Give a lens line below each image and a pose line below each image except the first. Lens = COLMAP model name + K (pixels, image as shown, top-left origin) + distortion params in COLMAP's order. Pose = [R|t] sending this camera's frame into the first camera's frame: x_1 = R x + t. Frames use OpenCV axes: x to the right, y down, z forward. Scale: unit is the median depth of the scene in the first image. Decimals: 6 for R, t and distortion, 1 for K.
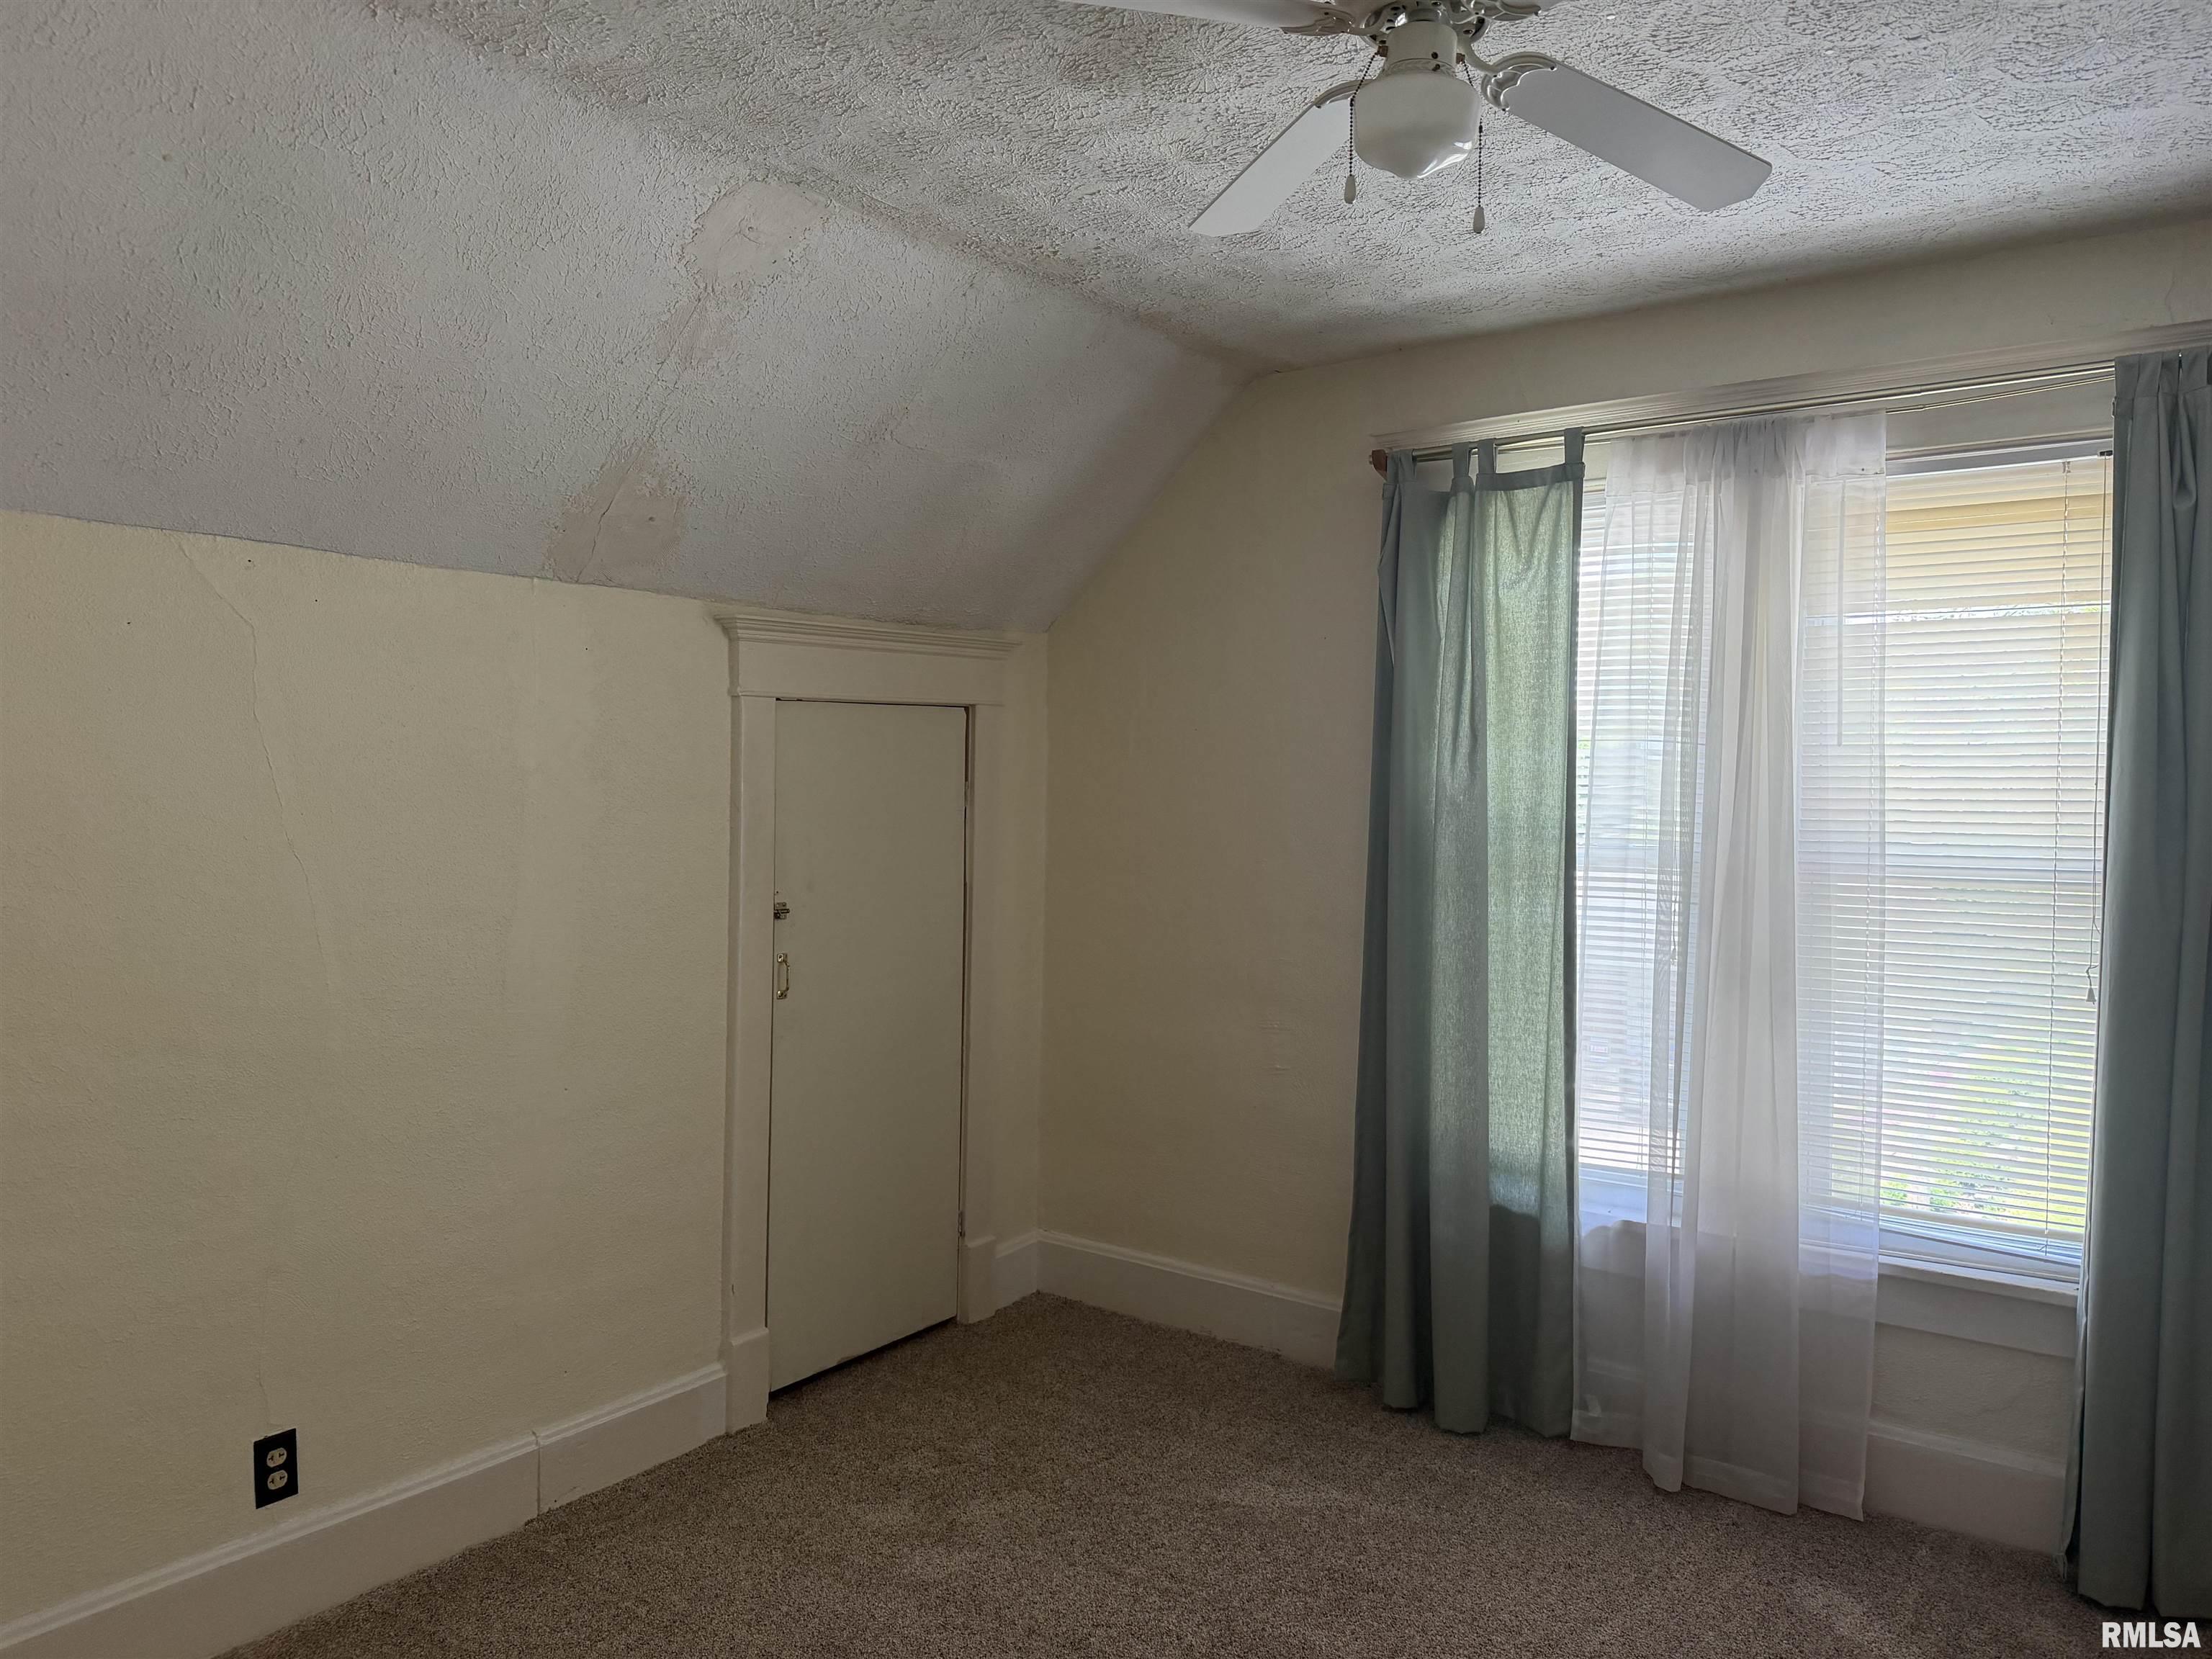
lens RADIAL K [[1554.5, 0, 1115.9], [0, 1554.5, 837.8], [0, 0, 1]] dist [0.054884, -0.083090]
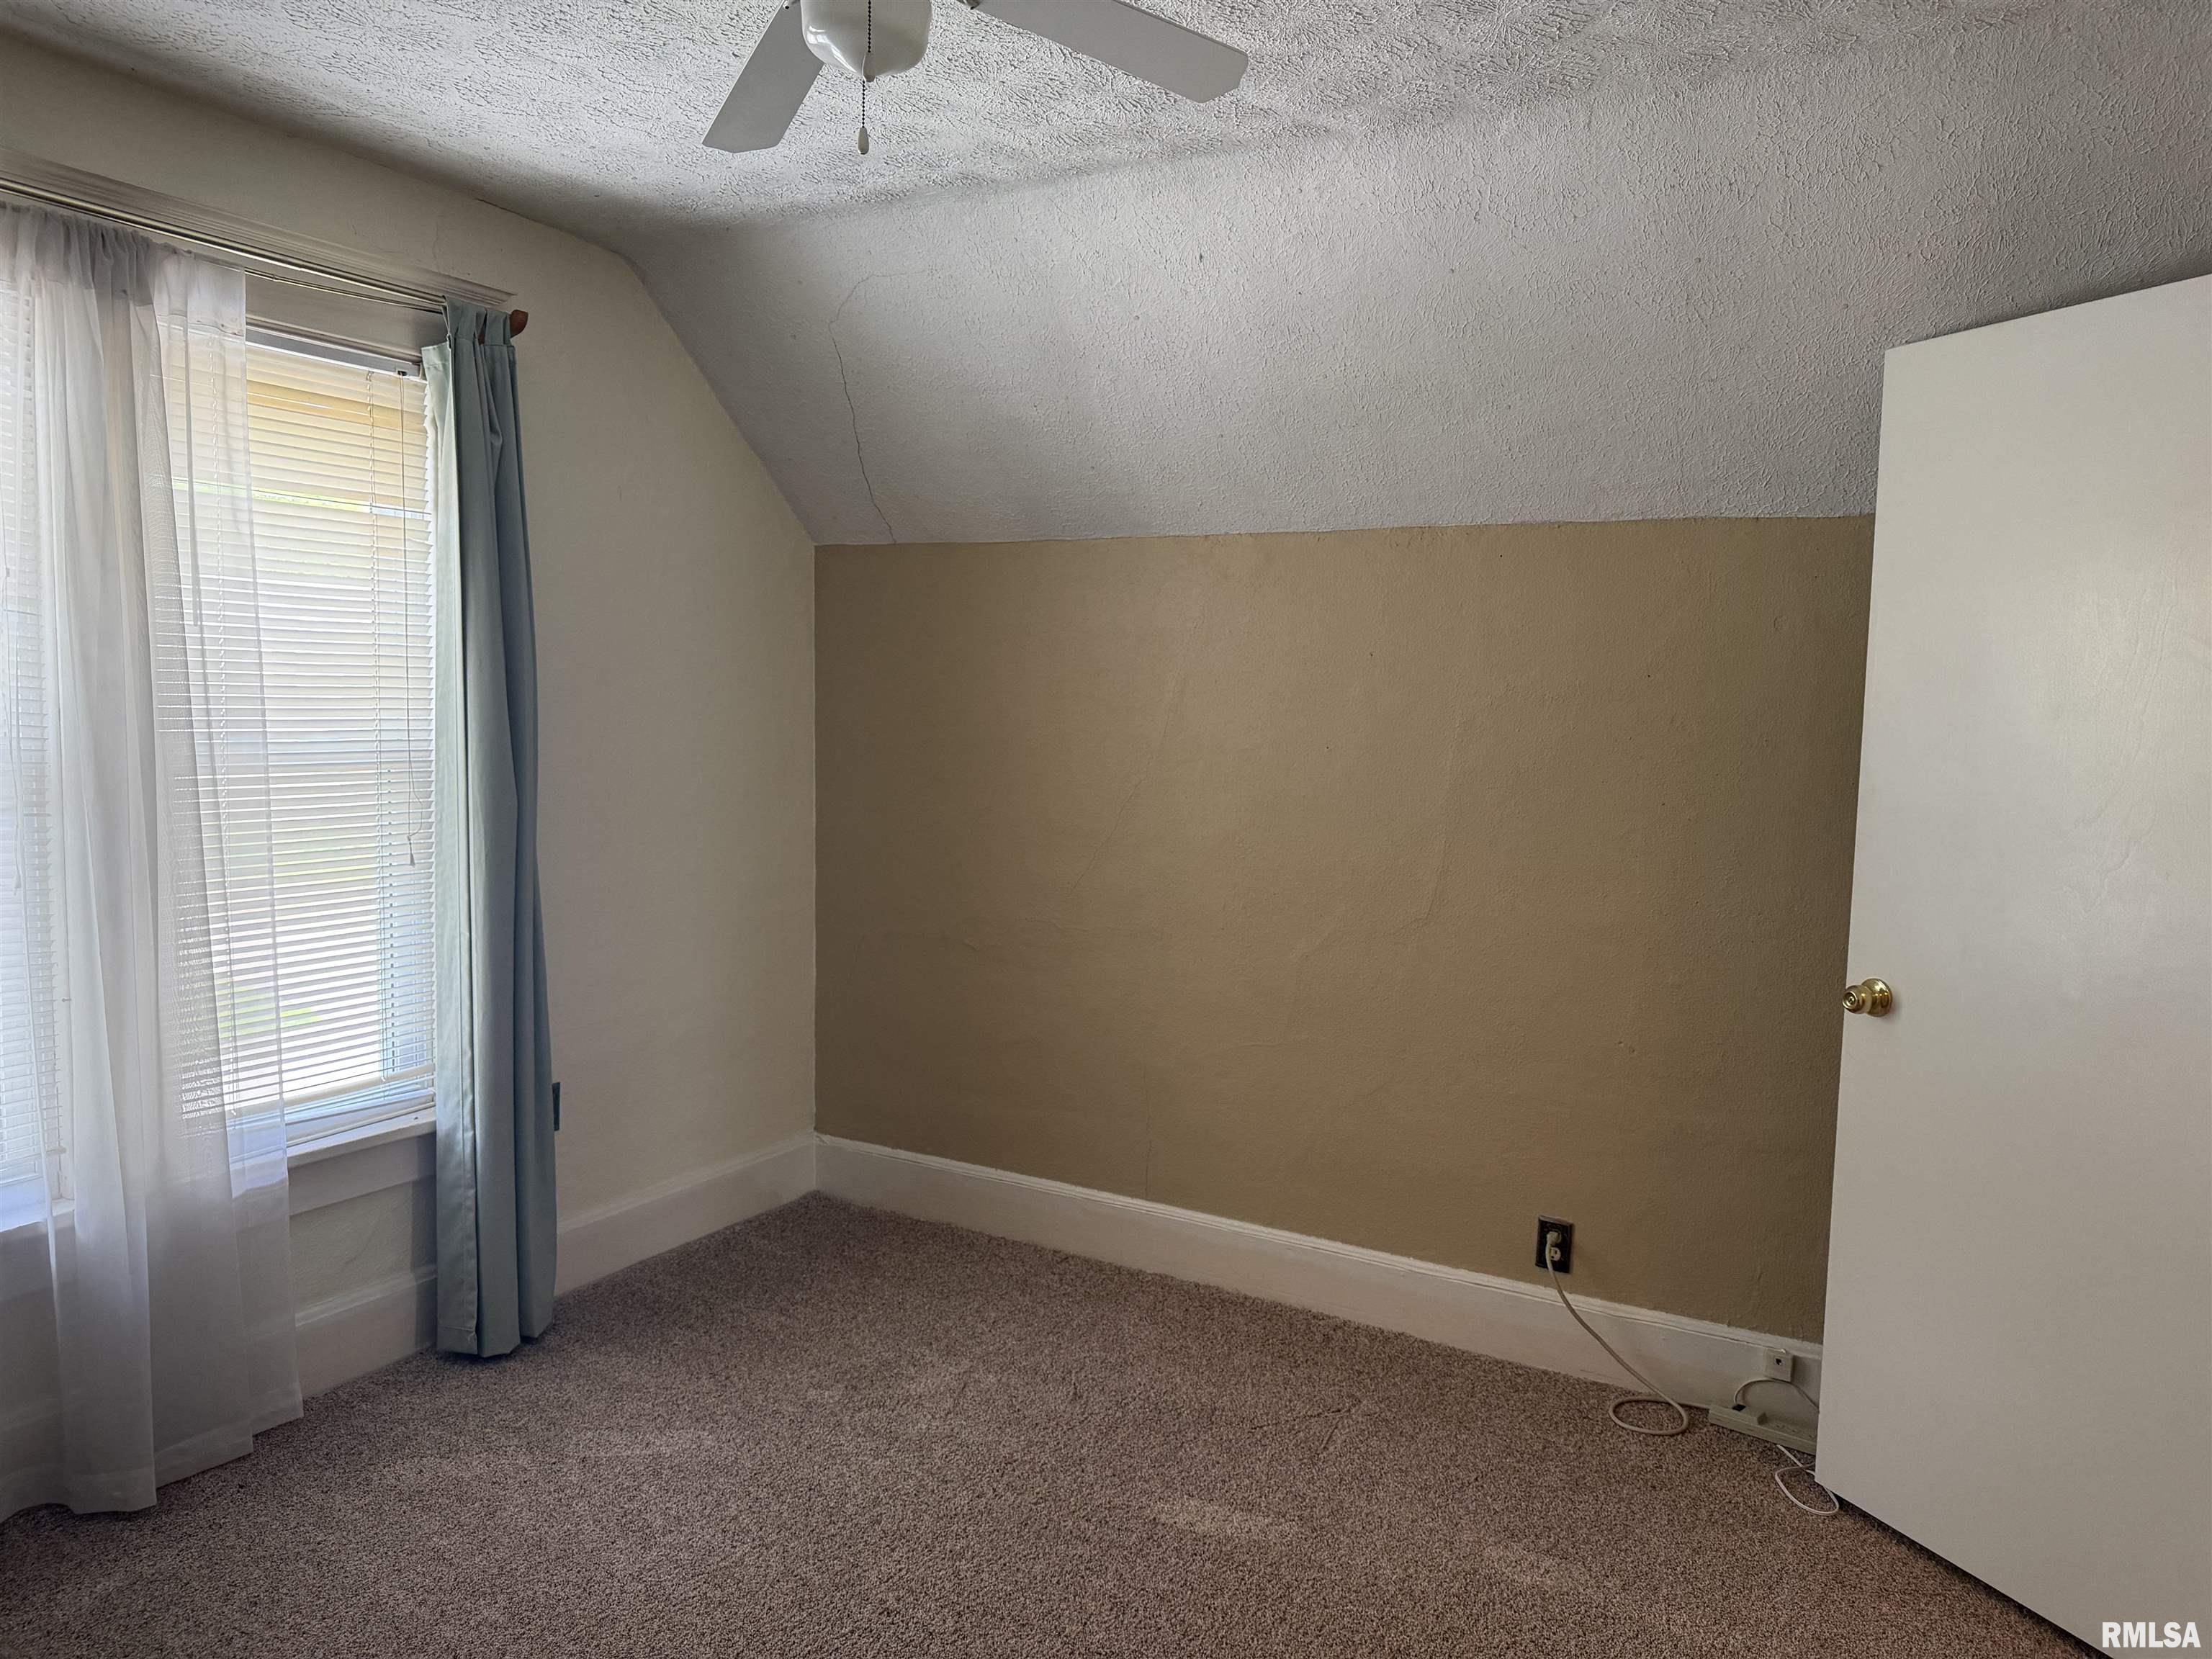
lens RADIAL K [[1554.5, 0, 1115.9], [0, 1554.5, 837.8], [0, 0, 1]] dist [0.054884, -0.083090]
pose [[-0.156258, -0.103095, 0.982321, -0.537979], [0.007959, 0.994374, 0.105626, -0.028733], [-0.987684, 0.024323, -0.154559, 0.634582]]
